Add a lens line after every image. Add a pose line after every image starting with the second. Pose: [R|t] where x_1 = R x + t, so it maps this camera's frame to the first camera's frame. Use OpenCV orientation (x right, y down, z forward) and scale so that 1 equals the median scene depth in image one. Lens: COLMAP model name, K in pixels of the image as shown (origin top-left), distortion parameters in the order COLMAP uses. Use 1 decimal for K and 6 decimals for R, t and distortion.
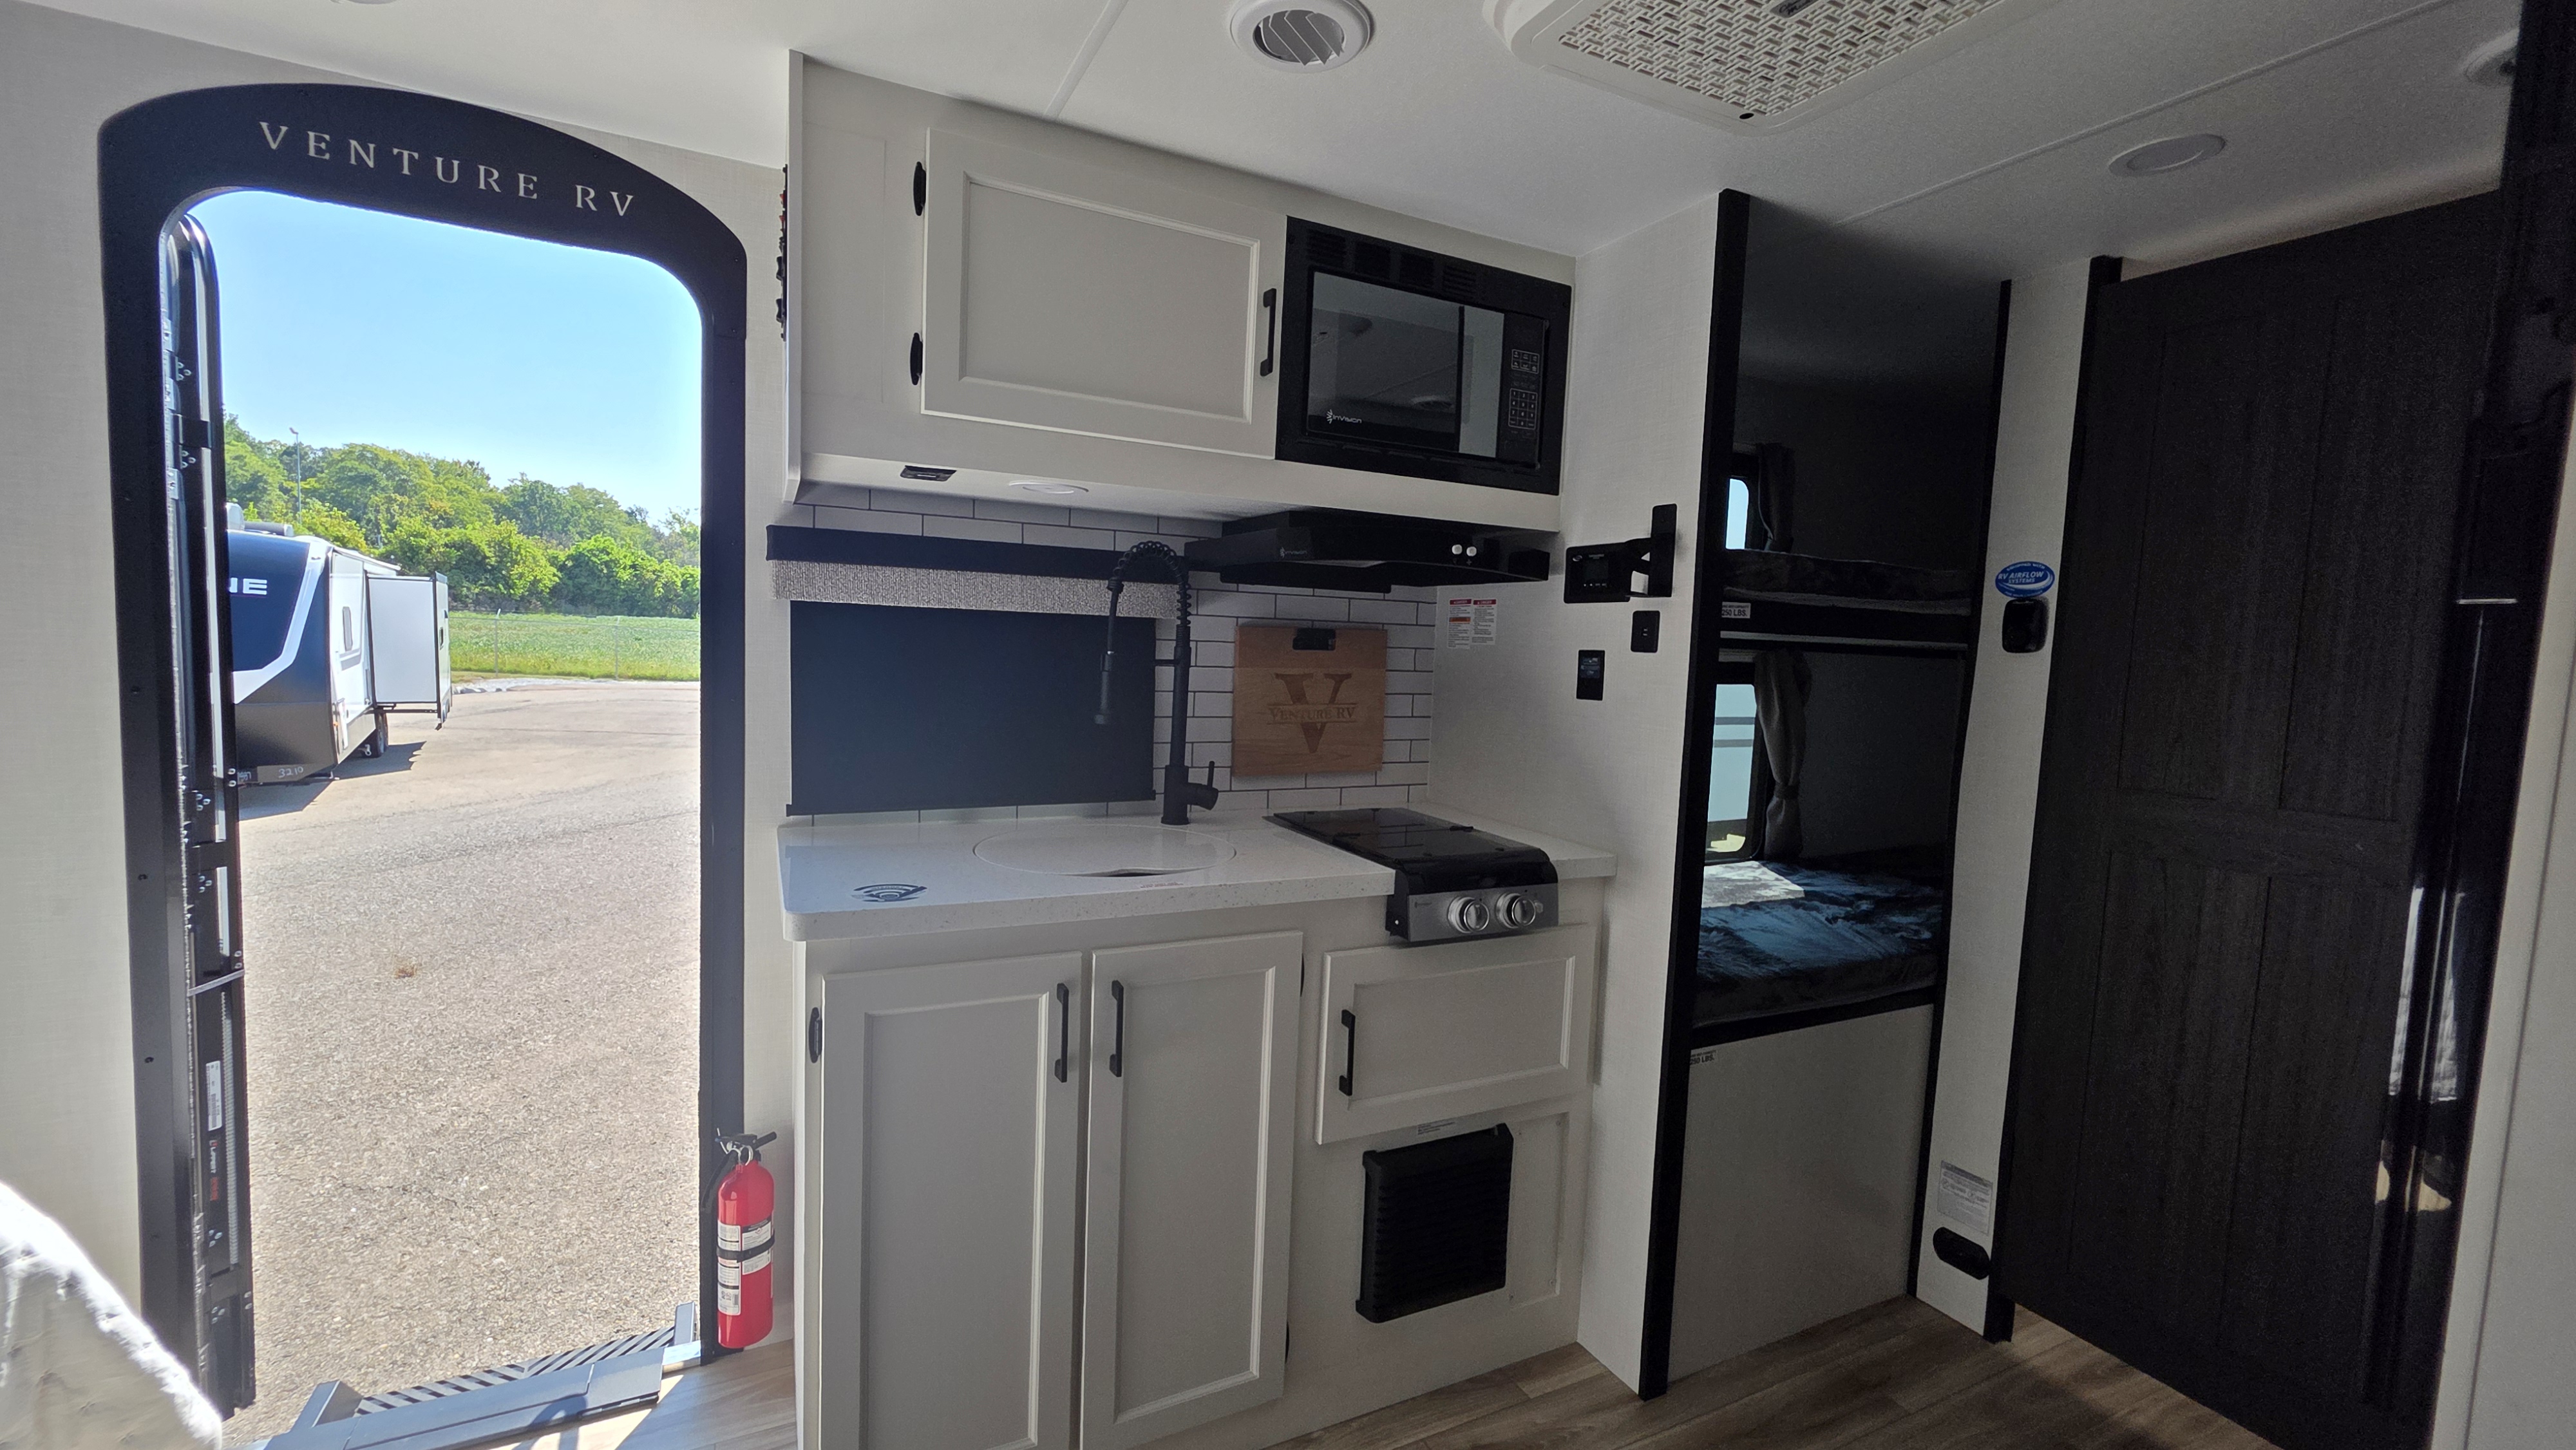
lens RADIAL K [[1041.7, 0, 1272.3], [0, 1041.7, 724.2], [0, 0, 1]] dist [0.001354, -0.000063]
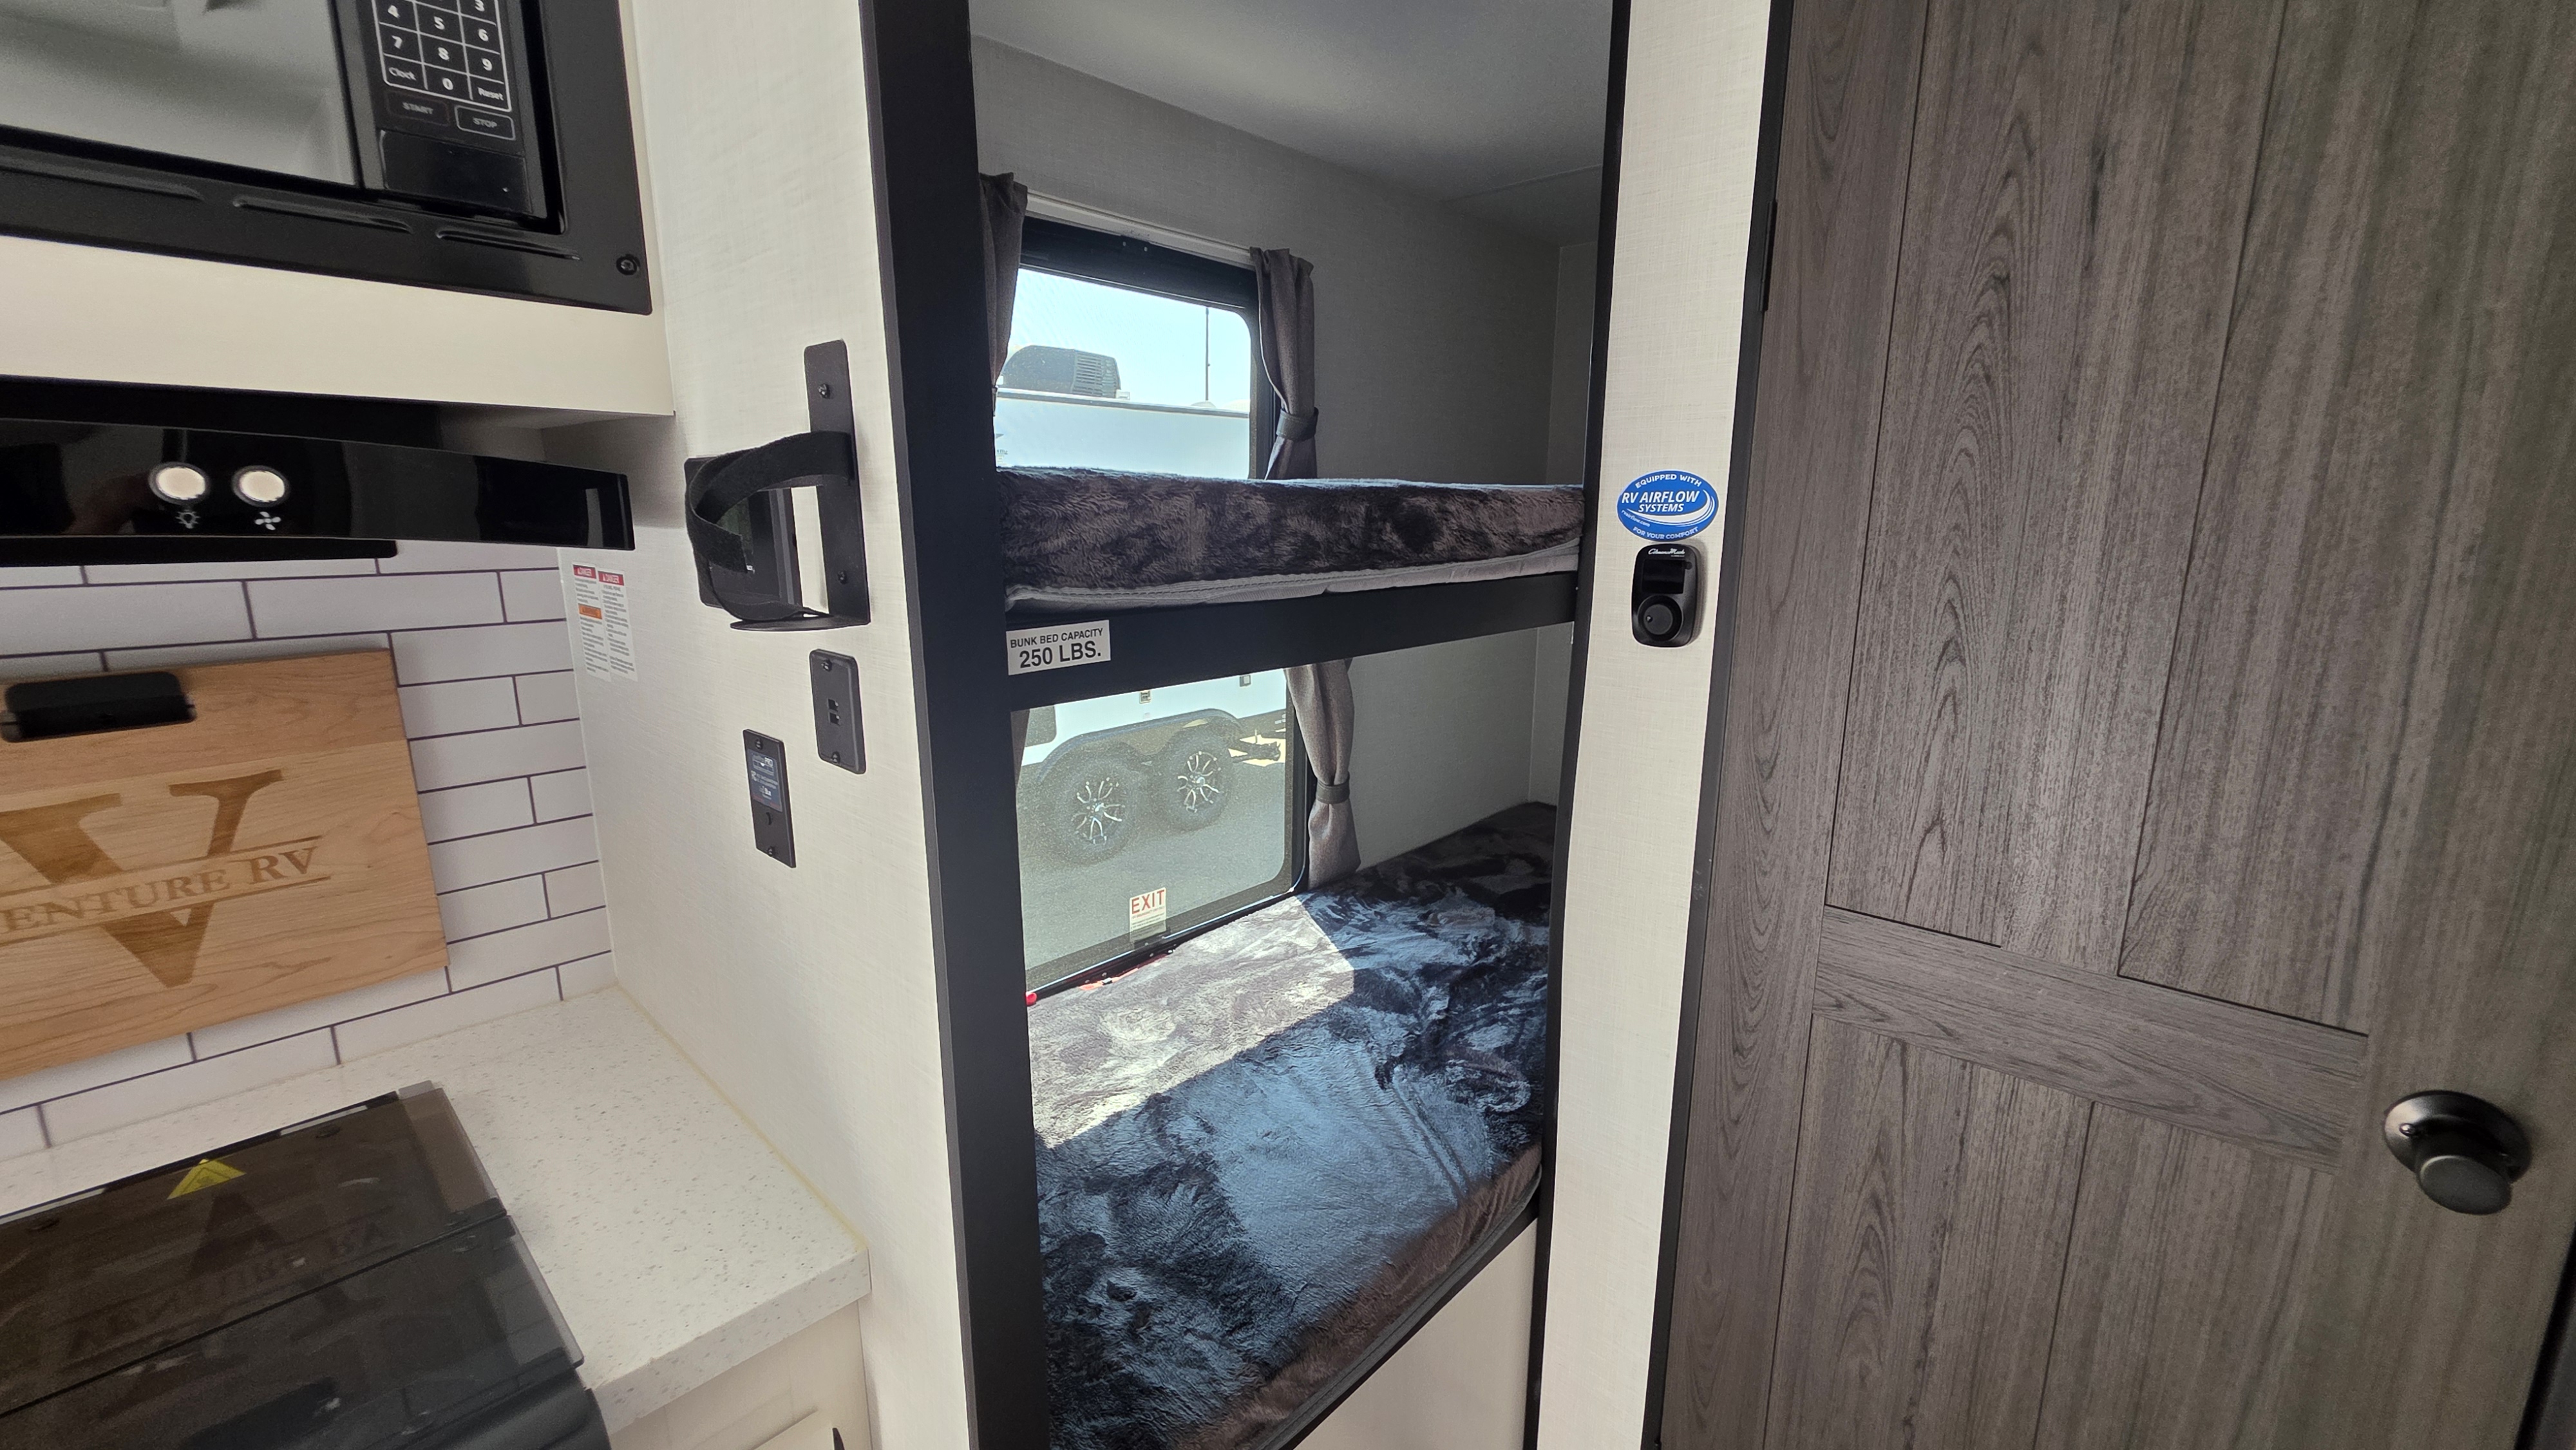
lens RADIAL K [[1034.5, 0, 1289.4], [0, 1034.5, 714.3], [0, 0, 1]] dist [0.002383, -0.000044]
pose [[0.933824, -0.103647, 0.342389, 0.347561], [0.058906, 0.988594, 0.138607, -0.116599], [-0.352850, -0.109266, 0.929278, 0.560715]]
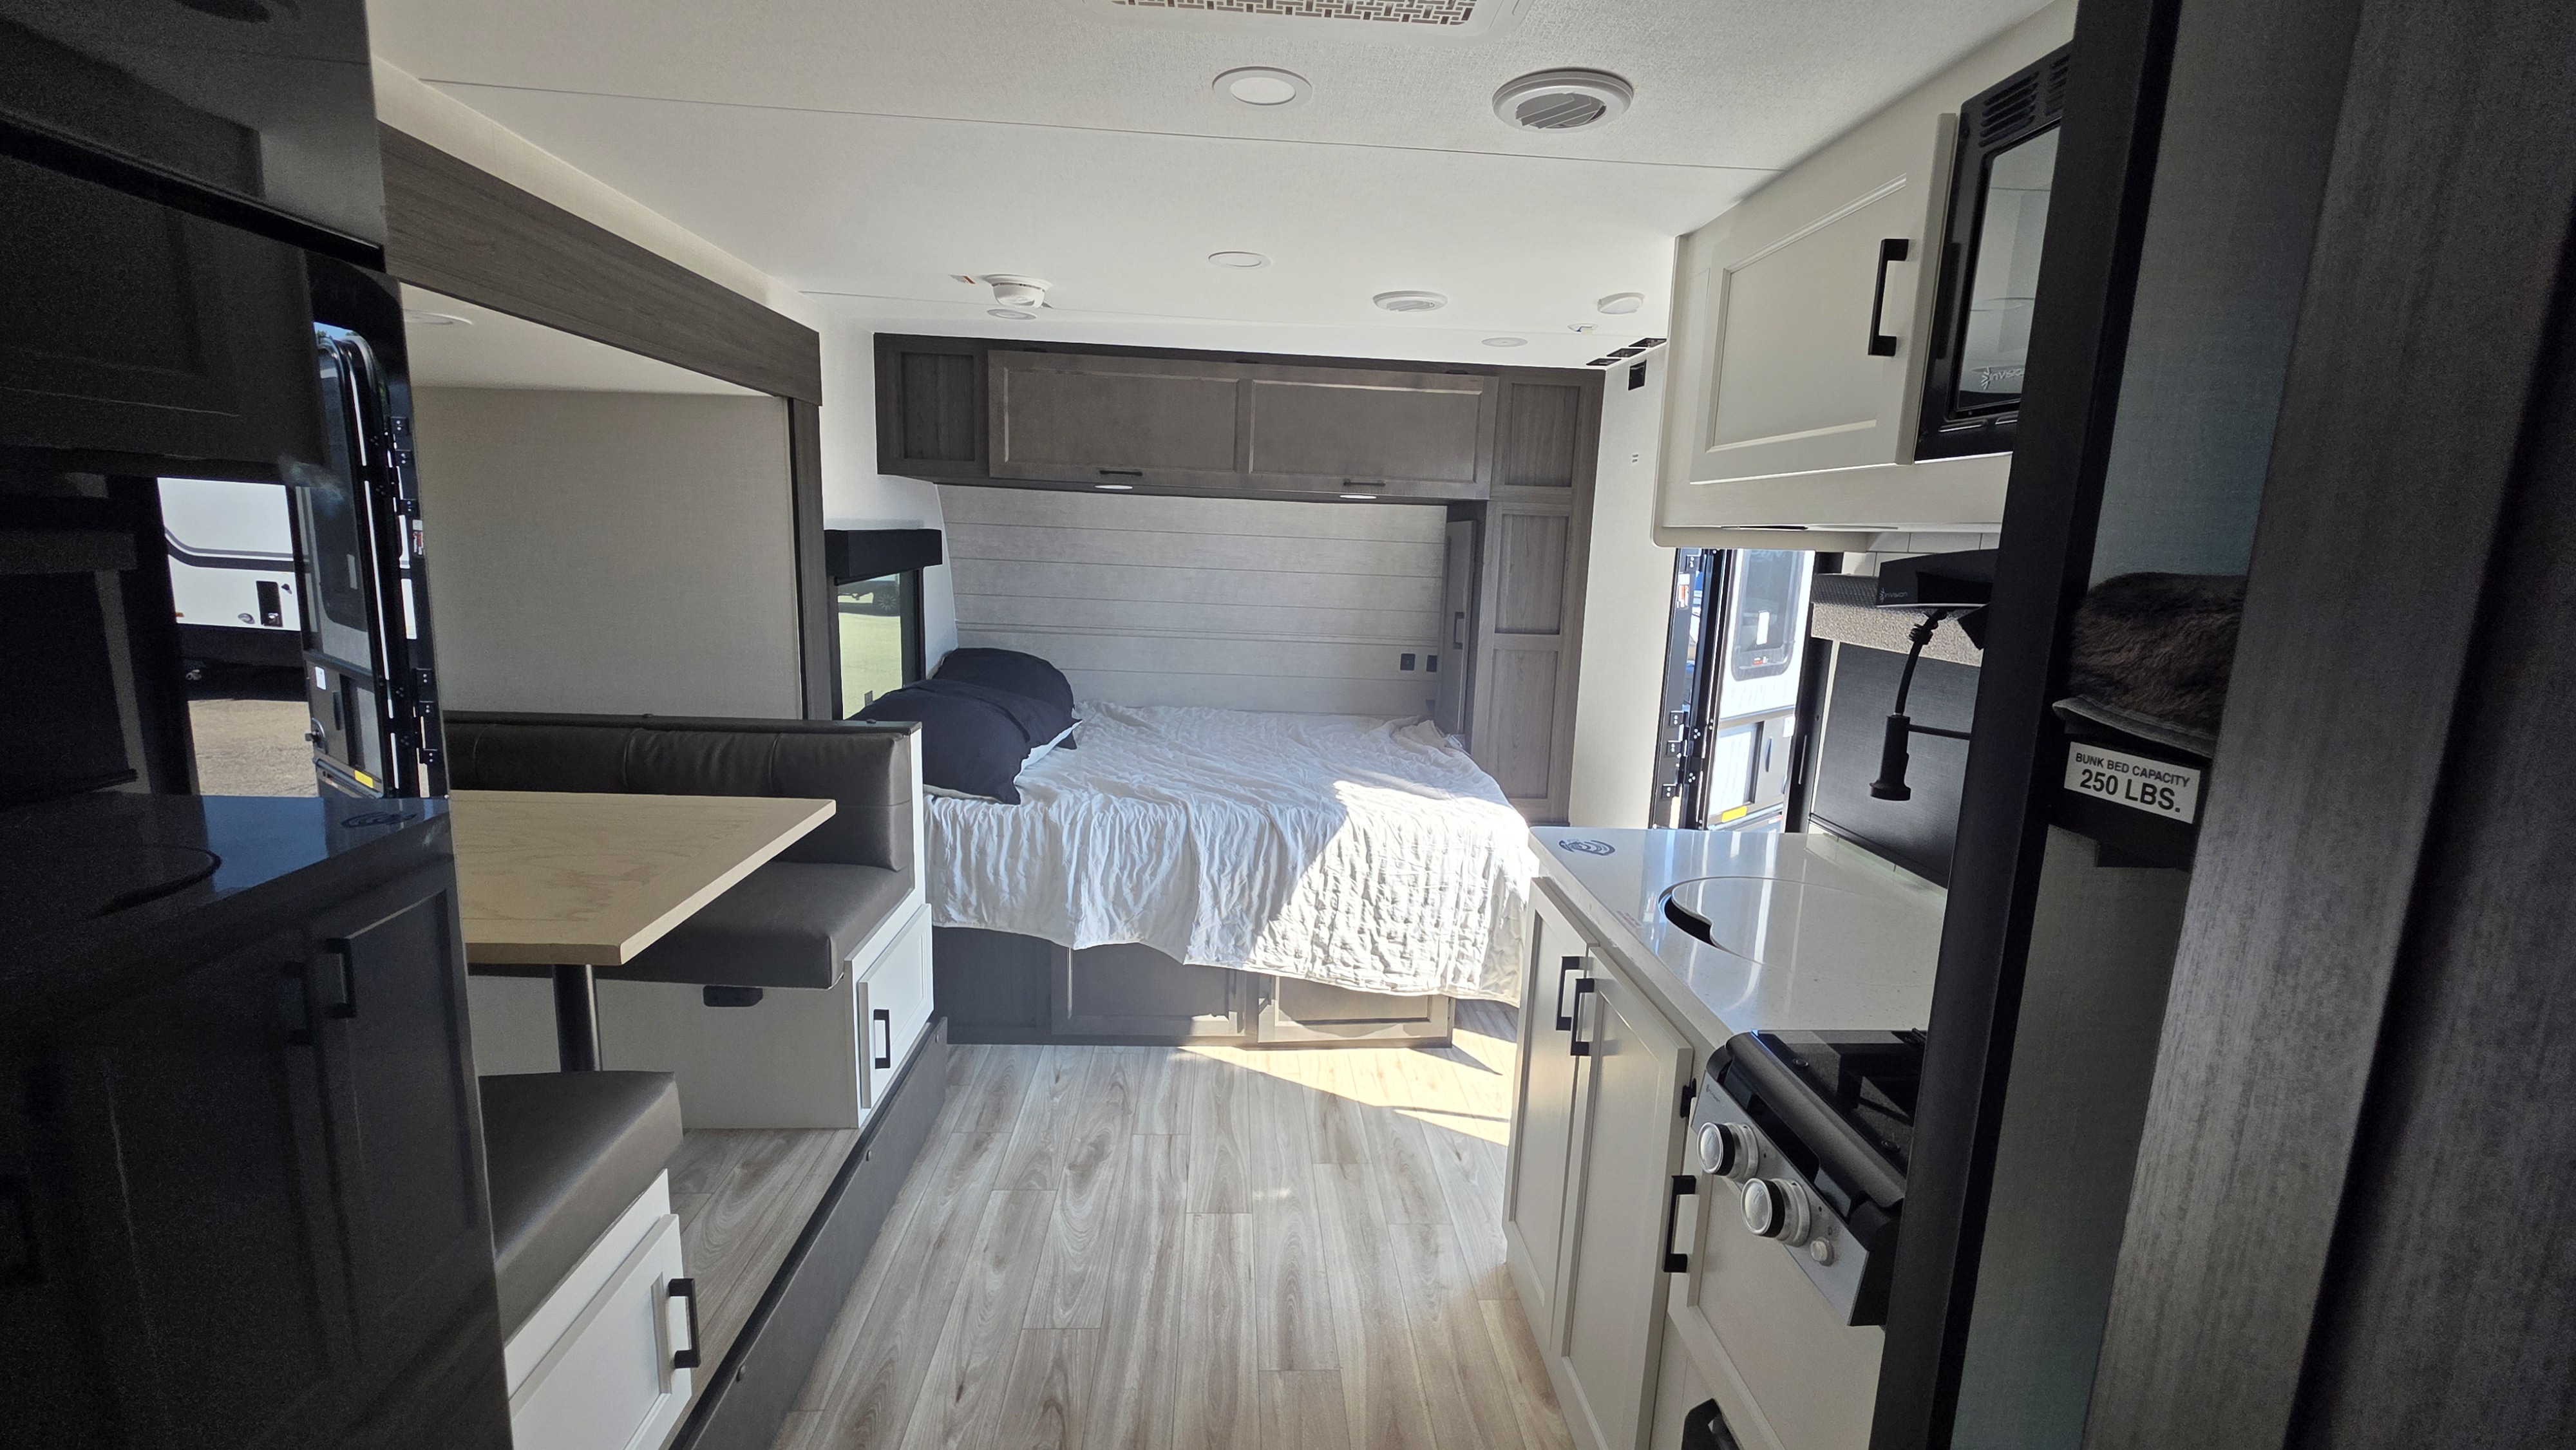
lens RADIAL K [[1034.5, 0, 1289.4], [0, 1034.5, 714.3], [0, 0, 1]] dist [0.002383, -0.000044]
pose [[-0.383113, 0.102631, -0.917982, 2.410741], [-0.128976, 0.978129, 0.163183, -0.198883], [0.914653, 0.180916, -0.361497, 1.621075]]
